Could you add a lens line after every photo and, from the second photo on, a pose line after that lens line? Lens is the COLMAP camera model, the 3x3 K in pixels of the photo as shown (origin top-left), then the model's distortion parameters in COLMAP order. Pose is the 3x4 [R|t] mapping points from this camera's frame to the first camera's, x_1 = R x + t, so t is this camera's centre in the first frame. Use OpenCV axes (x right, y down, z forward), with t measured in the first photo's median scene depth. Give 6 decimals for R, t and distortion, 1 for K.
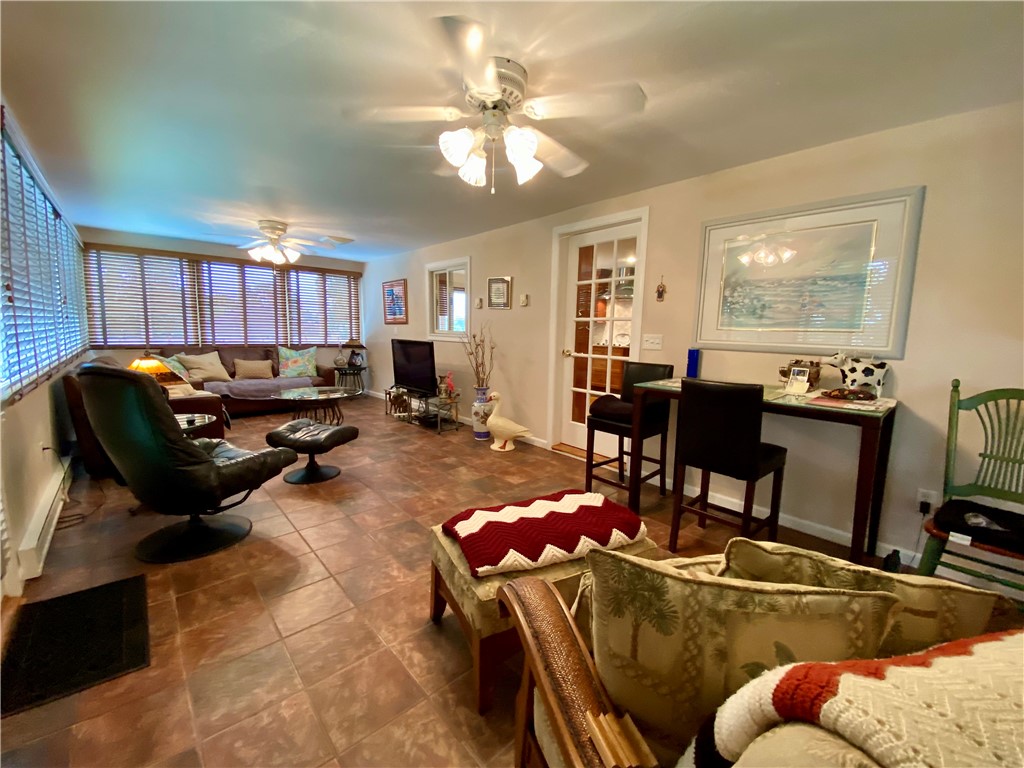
lens RADIAL K [[419.5, 0, 512.8], [0, 419.5, 383.4], [0, 0, 1]] dist [0.007116, -0.006802]
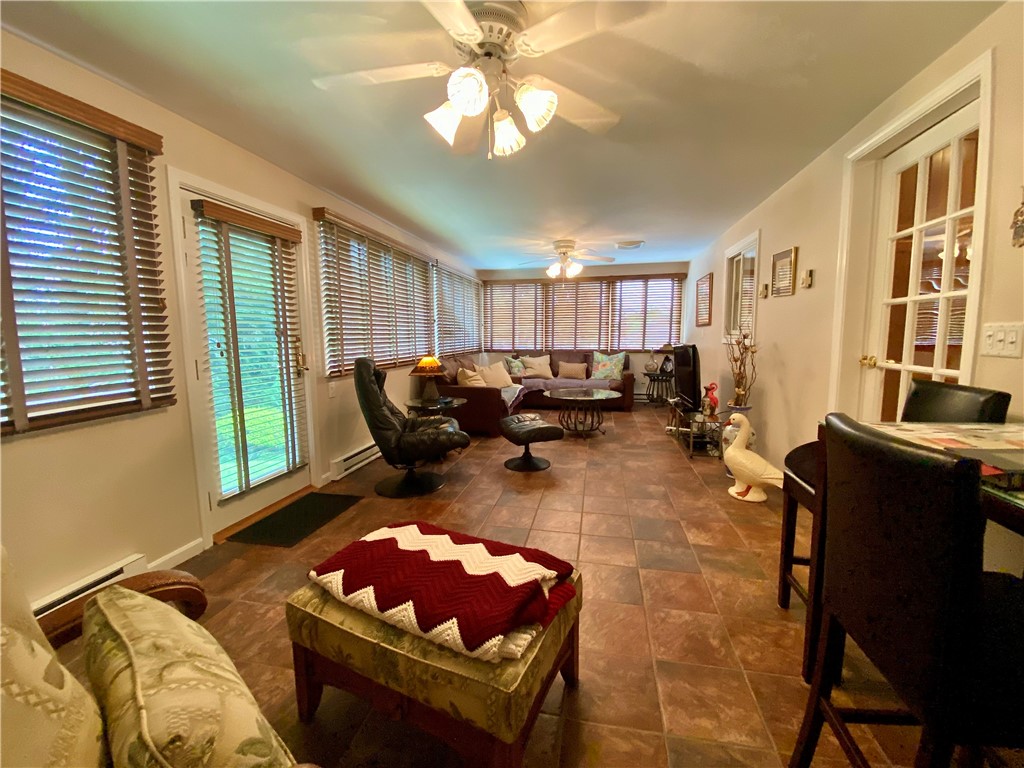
lens RADIAL K [[419.5, 0, 509.8], [0, 419.5, 380.1], [0, 0, 1]] dist [0.007116, -0.006802]
pose [[0.568050, 0.058464, -0.820915, 0.293051], [-0.079430, 0.996712, 0.016020, -0.015760], [0.819152, 0.056105, 0.570826, 0.243852]]
